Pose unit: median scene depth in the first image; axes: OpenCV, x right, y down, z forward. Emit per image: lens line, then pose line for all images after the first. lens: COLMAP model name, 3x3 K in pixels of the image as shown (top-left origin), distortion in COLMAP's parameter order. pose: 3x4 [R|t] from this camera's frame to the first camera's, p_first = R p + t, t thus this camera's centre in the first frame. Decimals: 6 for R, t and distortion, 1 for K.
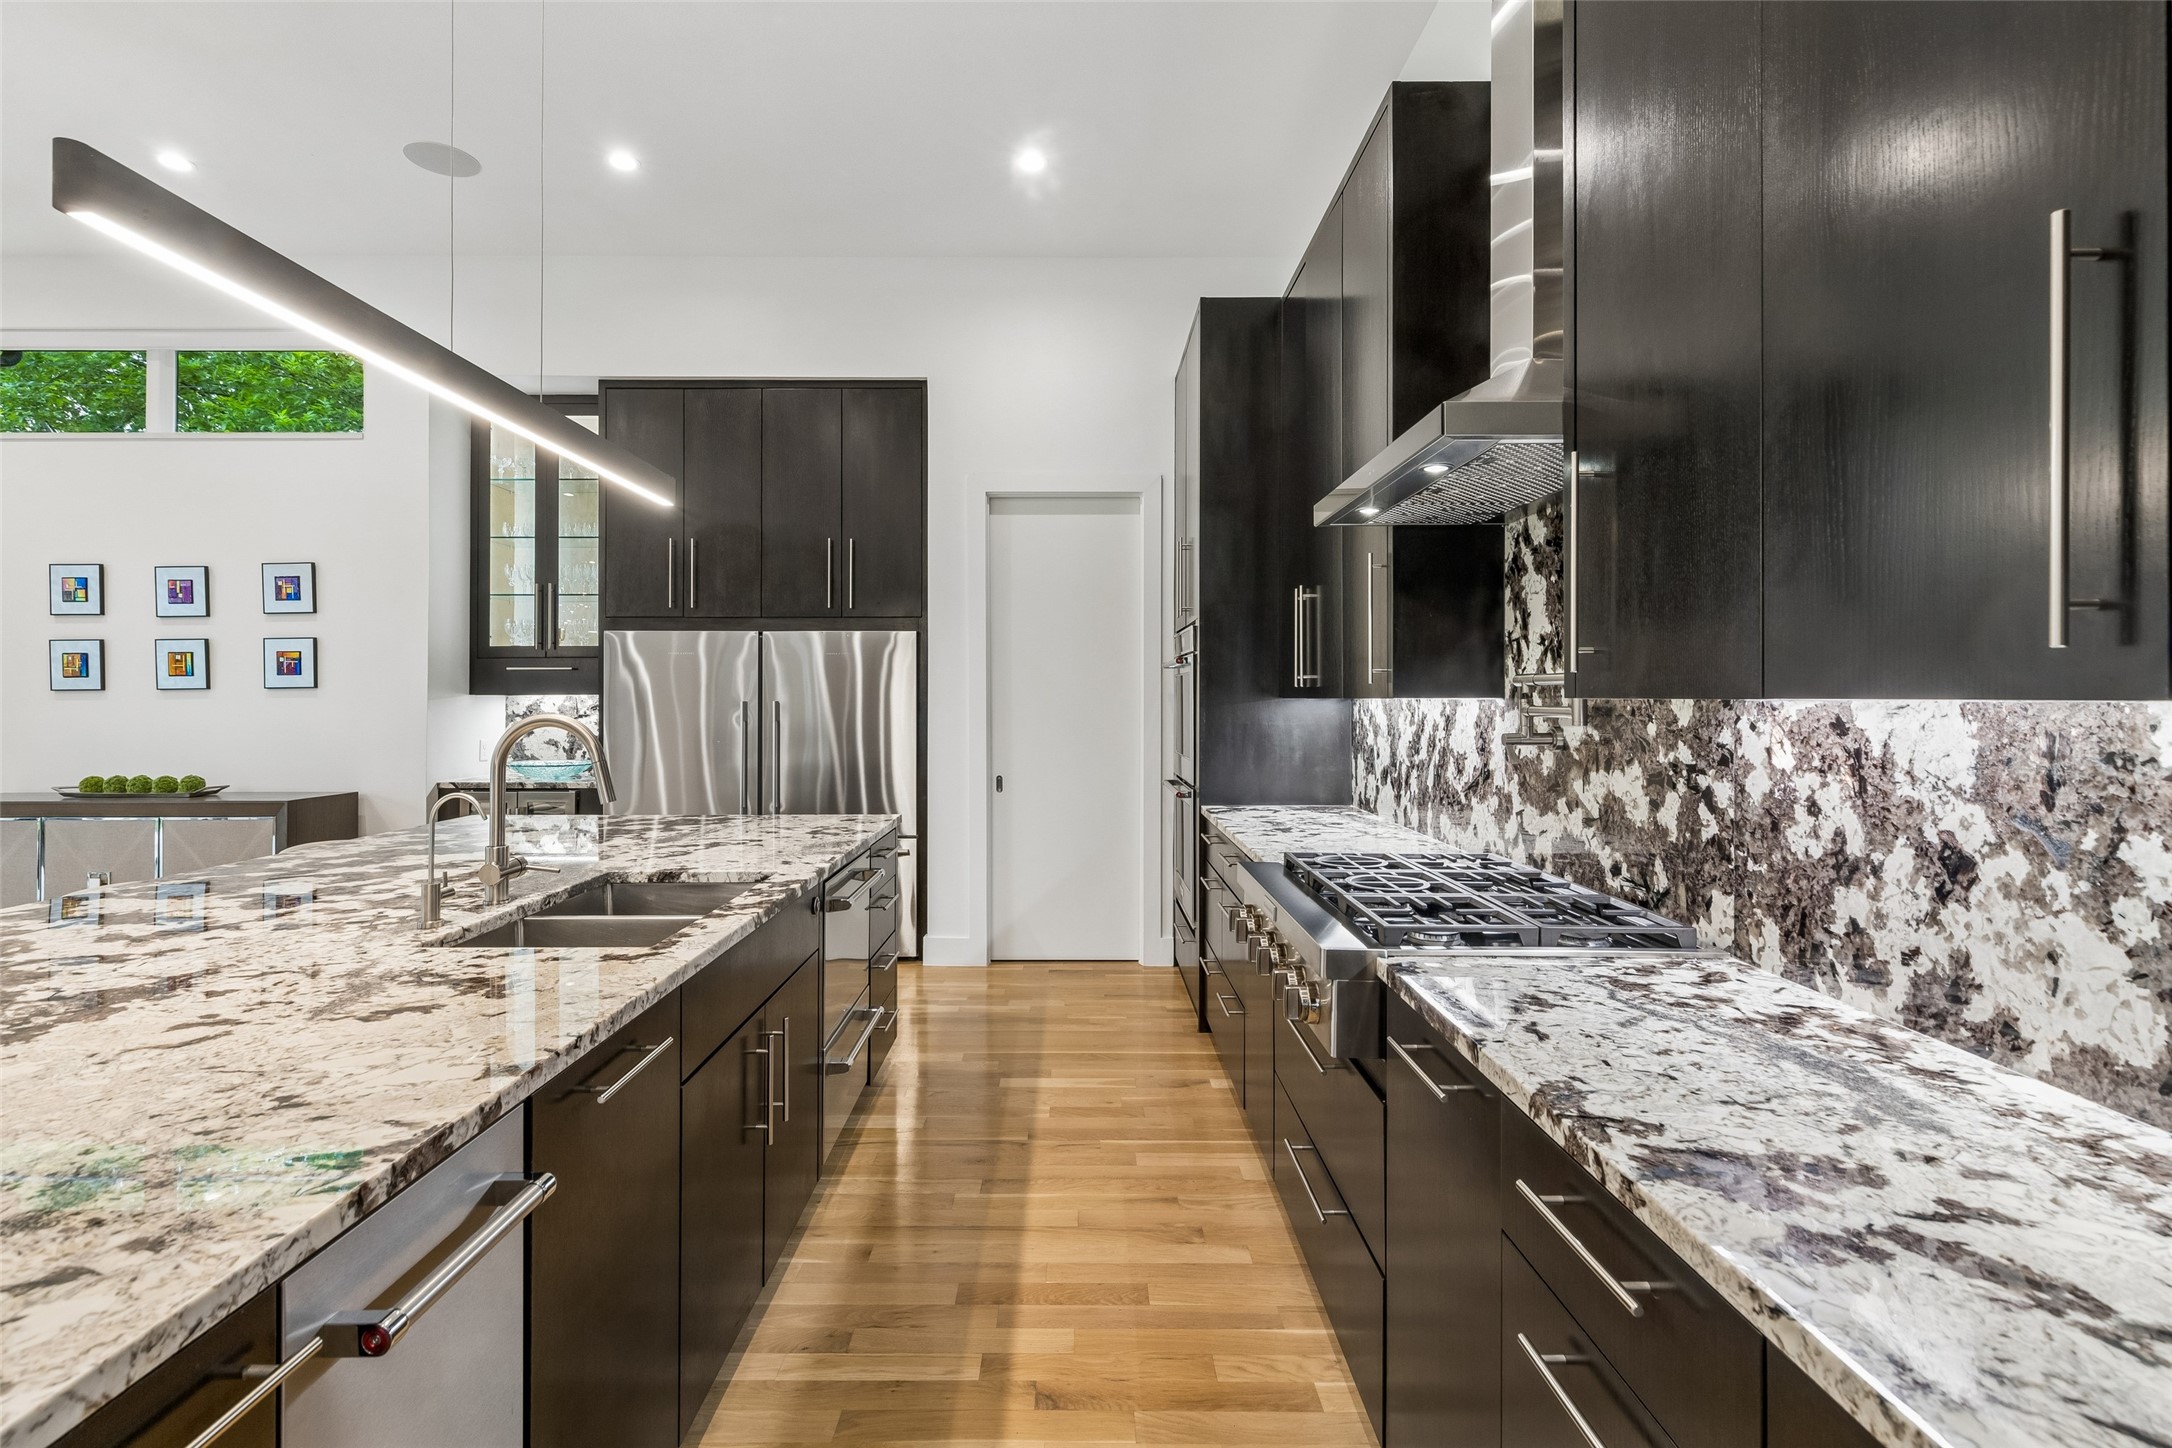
lens RADIAL K [[981.1, 0, 1081.6], [0, 981.1, 710.2], [0, 0, 1]] dist [0.011057, -0.005778]
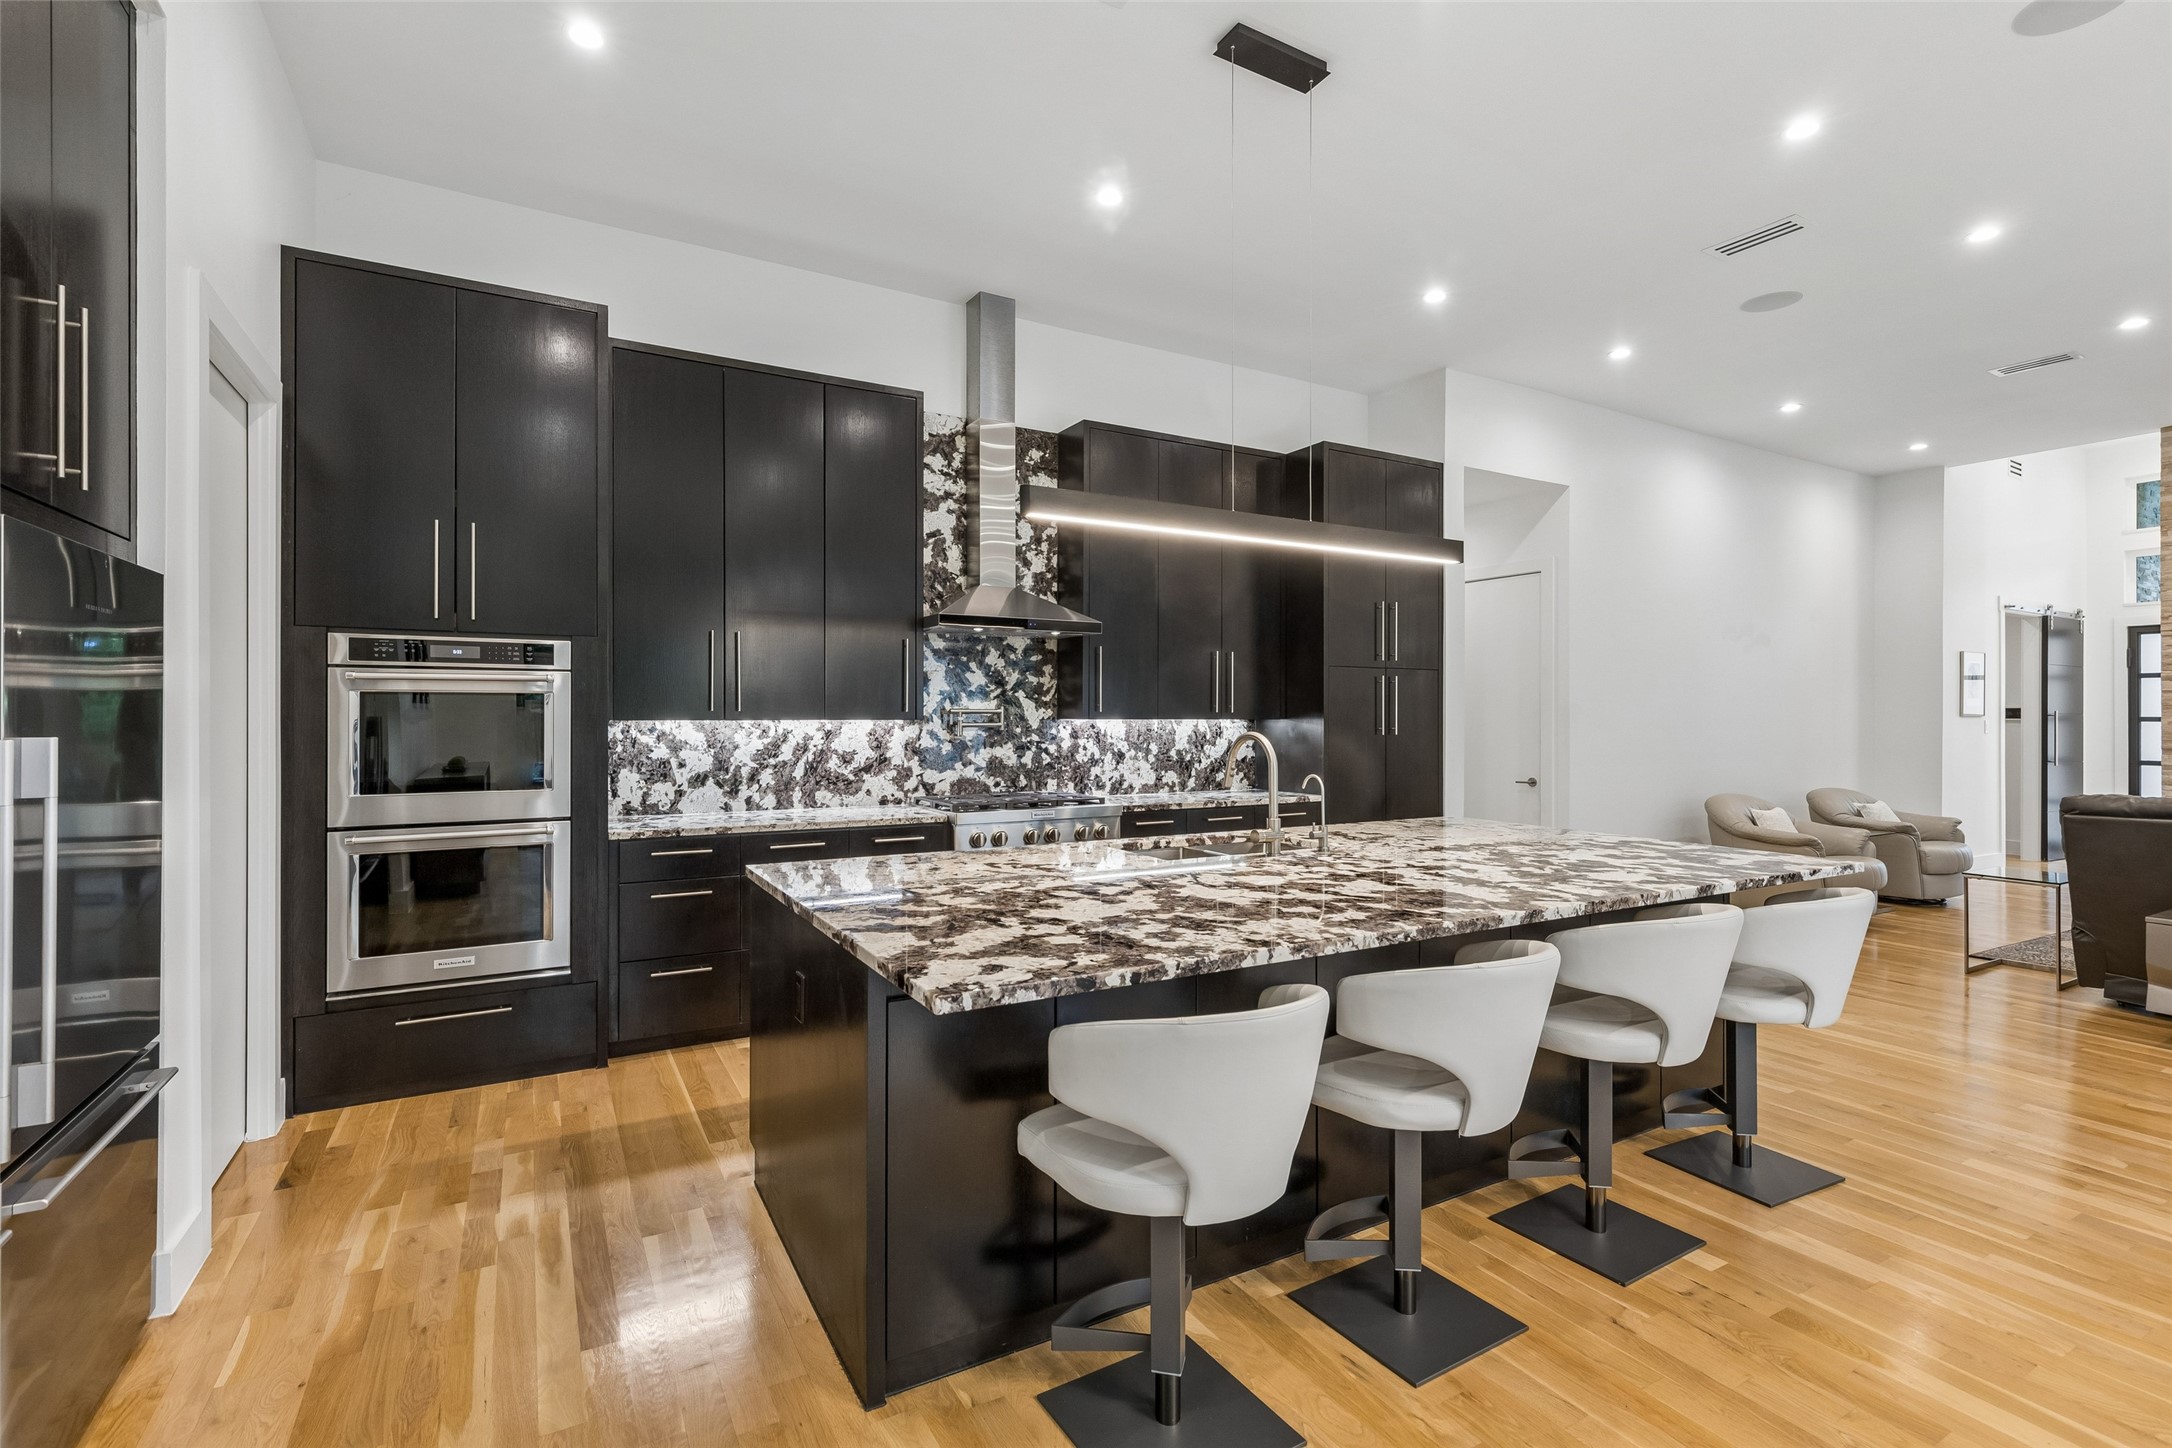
lens RADIAL K [[981.1, 0, 1081.6], [0, 981.1, 710.2], [0, 0, 1]] dist [0.011057, -0.005778]
pose [[-0.490247, 0.004716, 0.871571, -1.093931], [0.010099, 0.999949, 0.000270, -0.020688], [-0.871525, 0.008935, -0.490270, 1.234090]]
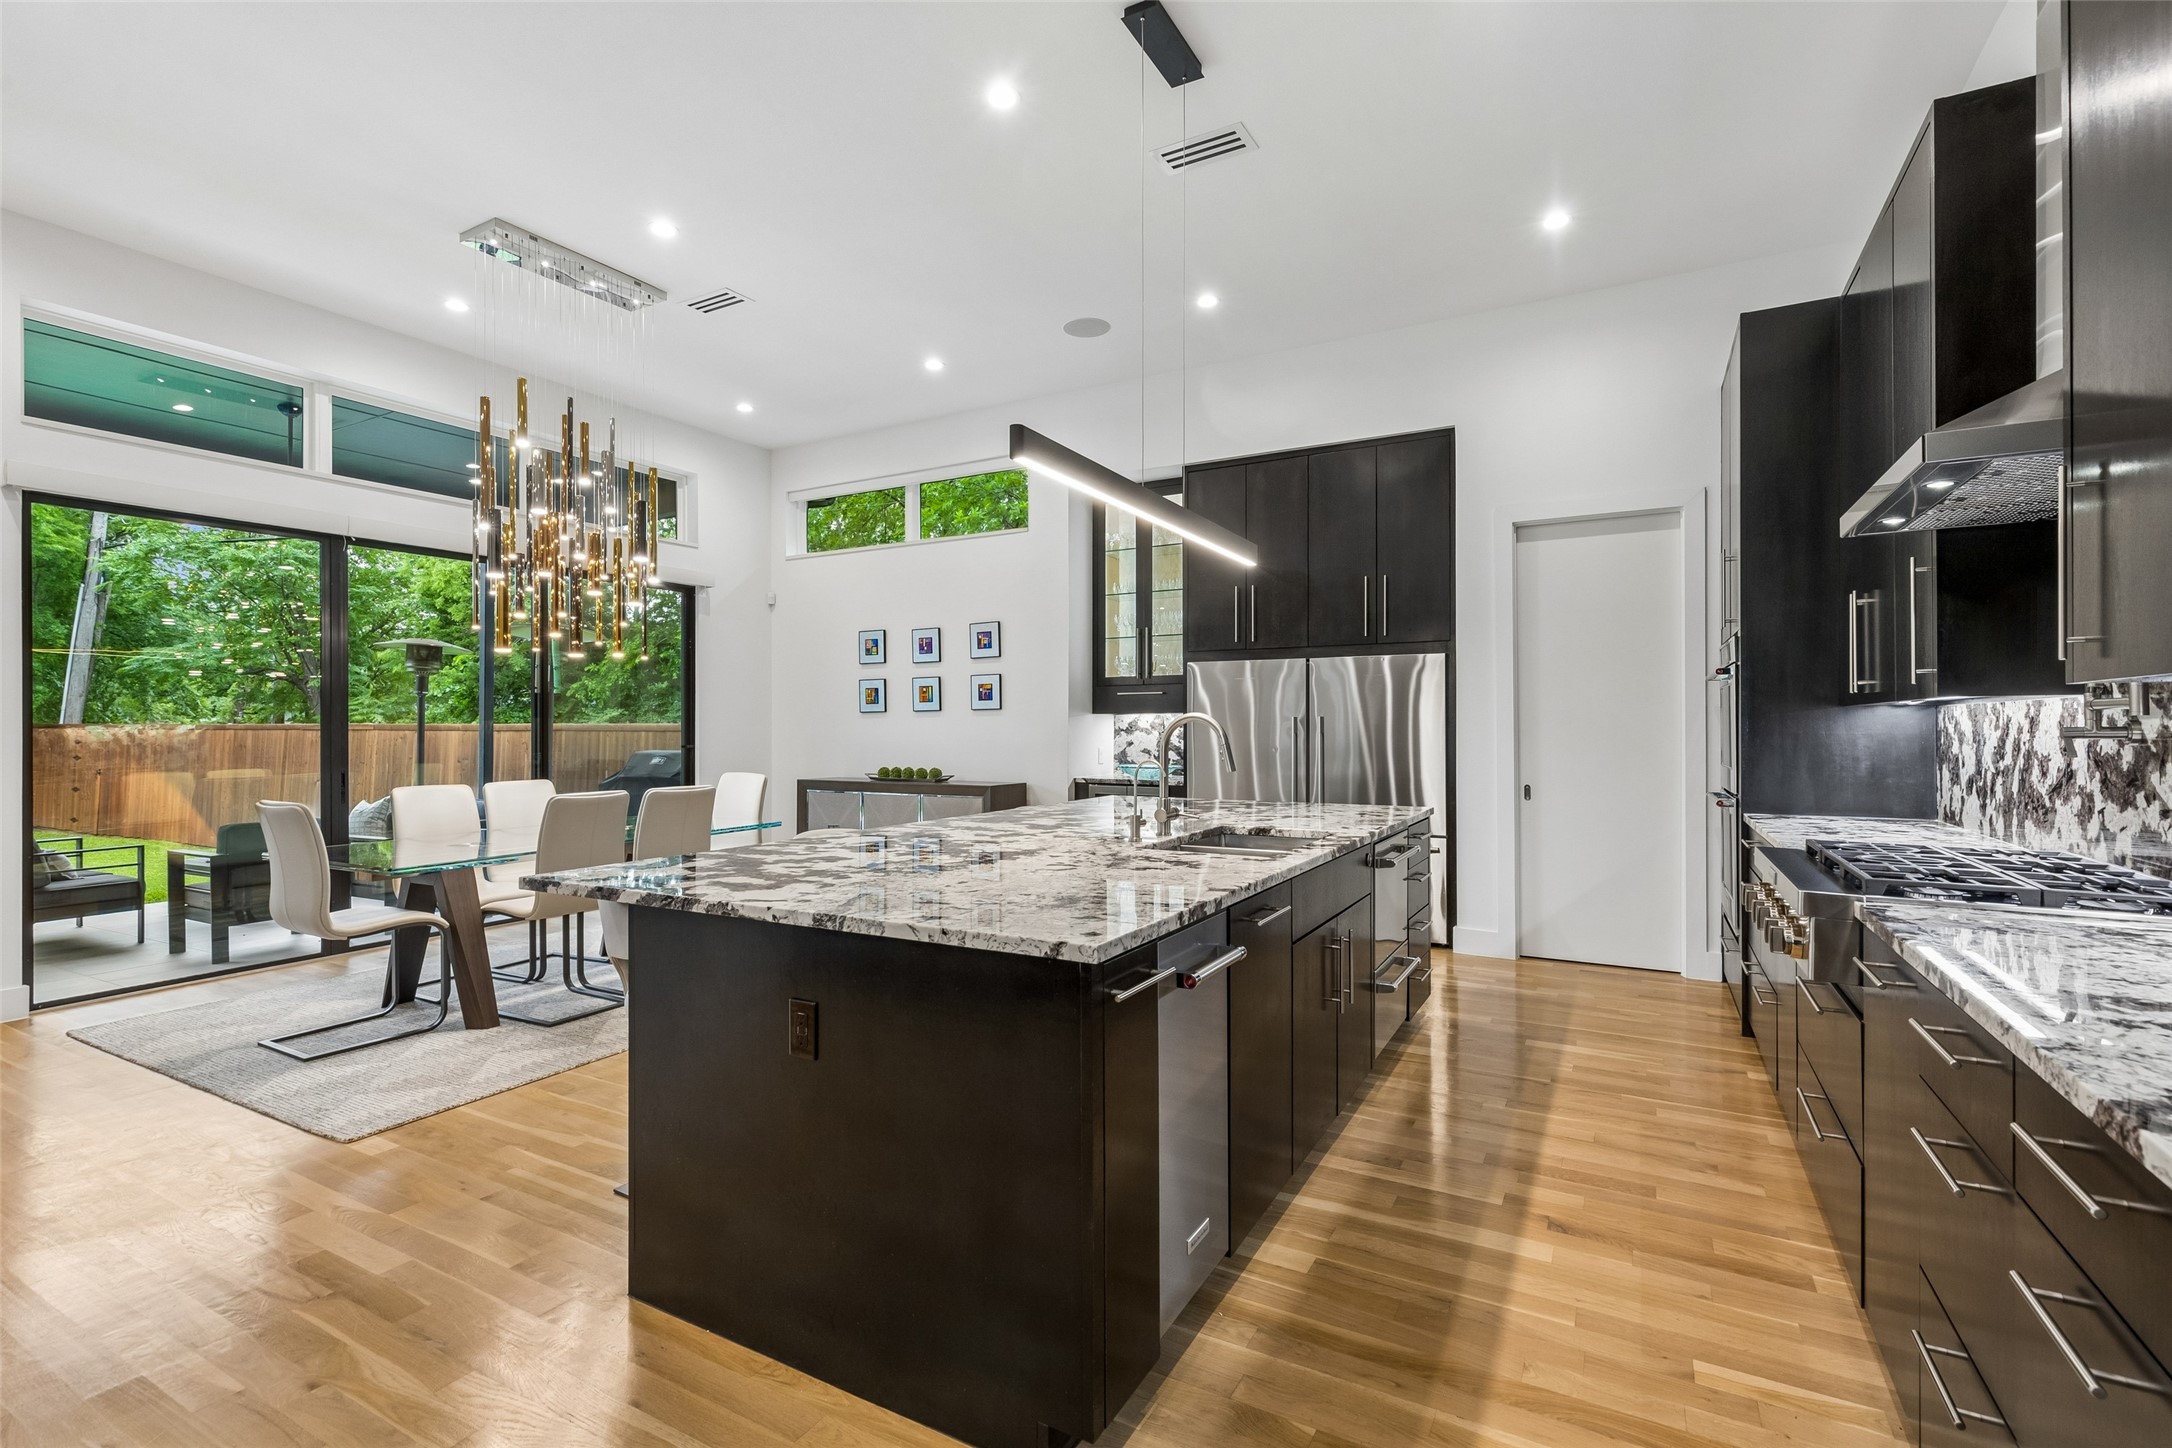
lens RADIAL K [[981.1, 0, 1081.6], [0, 981.1, 710.2], [0, 0, 1]] dist [0.011057, -0.005778]
pose [[0.868669, -0.008565, -0.495319, 0.037523], [-0.006554, 0.999564, -0.028778, 0.028119], [0.495350, 0.028245, 0.868234, -0.255256]]
